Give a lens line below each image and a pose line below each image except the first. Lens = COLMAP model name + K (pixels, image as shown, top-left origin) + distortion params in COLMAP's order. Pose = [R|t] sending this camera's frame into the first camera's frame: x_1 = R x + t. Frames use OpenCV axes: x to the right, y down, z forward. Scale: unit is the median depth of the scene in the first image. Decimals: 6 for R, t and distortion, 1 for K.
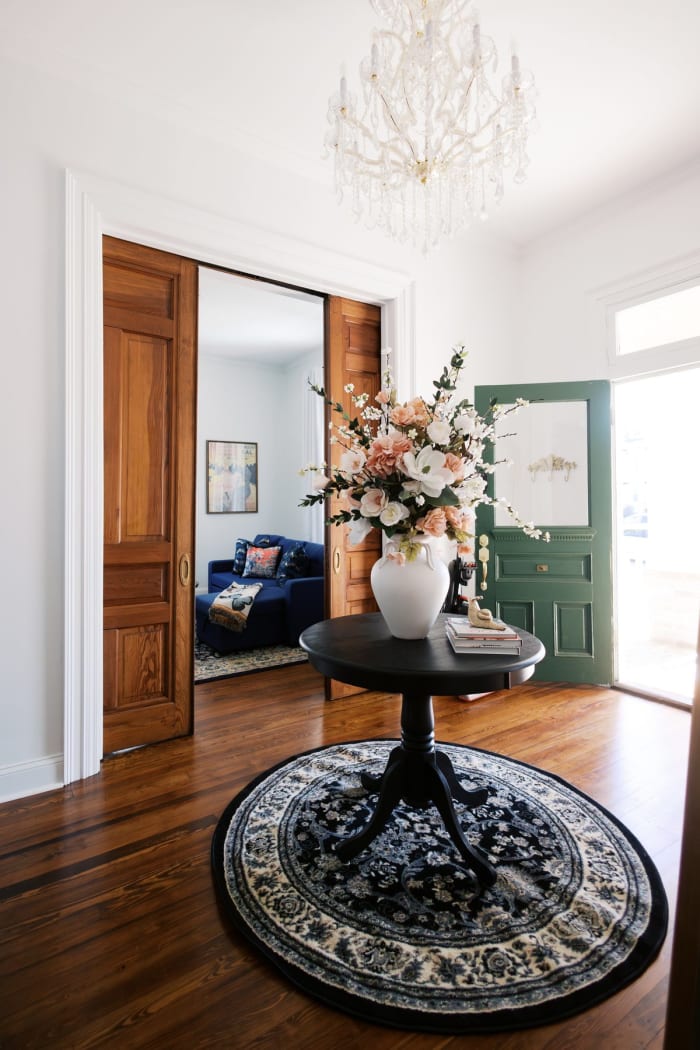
lens RADIAL K [[505.6, 0, 344.0], [0, 505.6, 490.9], [0, 0, 1]] dist [0.012558, -0.001777]
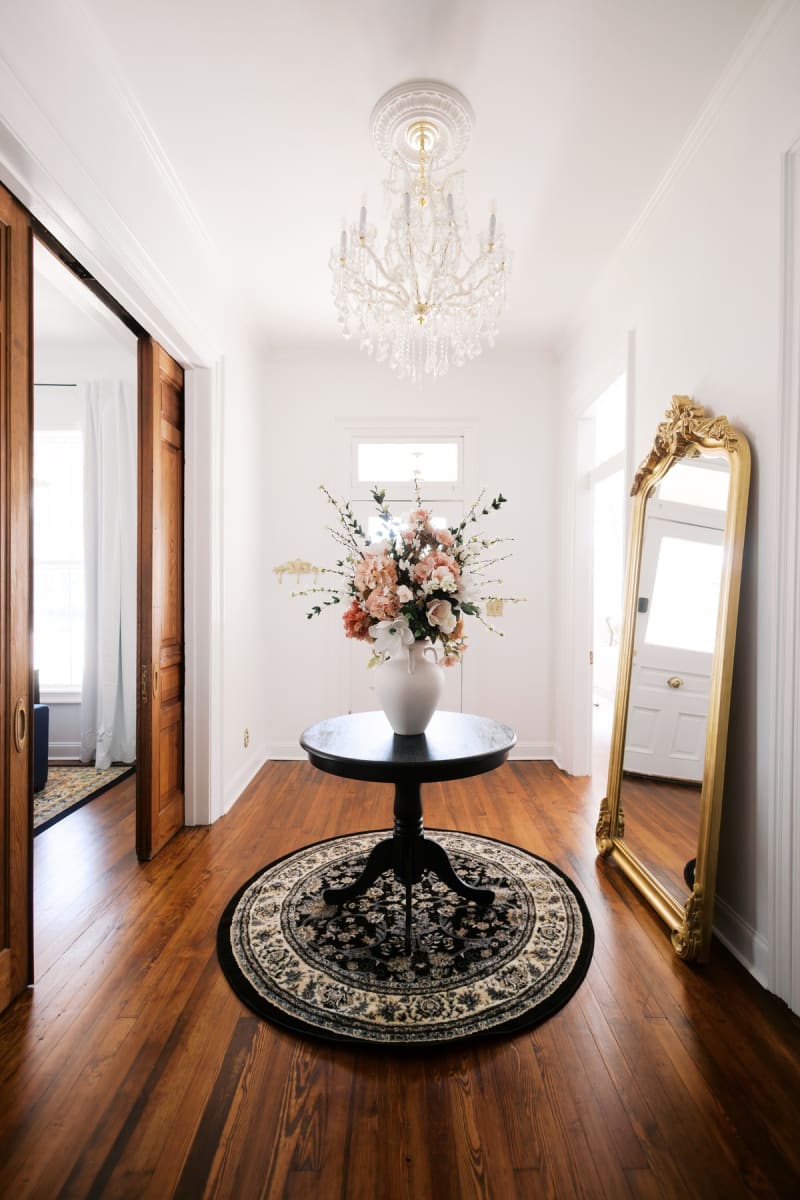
lens RADIAL K [[543.7, 0, 400.5], [0, 543.7, 601.9], [0, 0, 1]] dist [0.025166, -0.000016]
pose [[0.550874, -0.006212, 0.834565, -1.022231], [-0.029395, 0.999207, 0.026840, -0.041867], [-0.834071, -0.039318, 0.550255, 0.435593]]
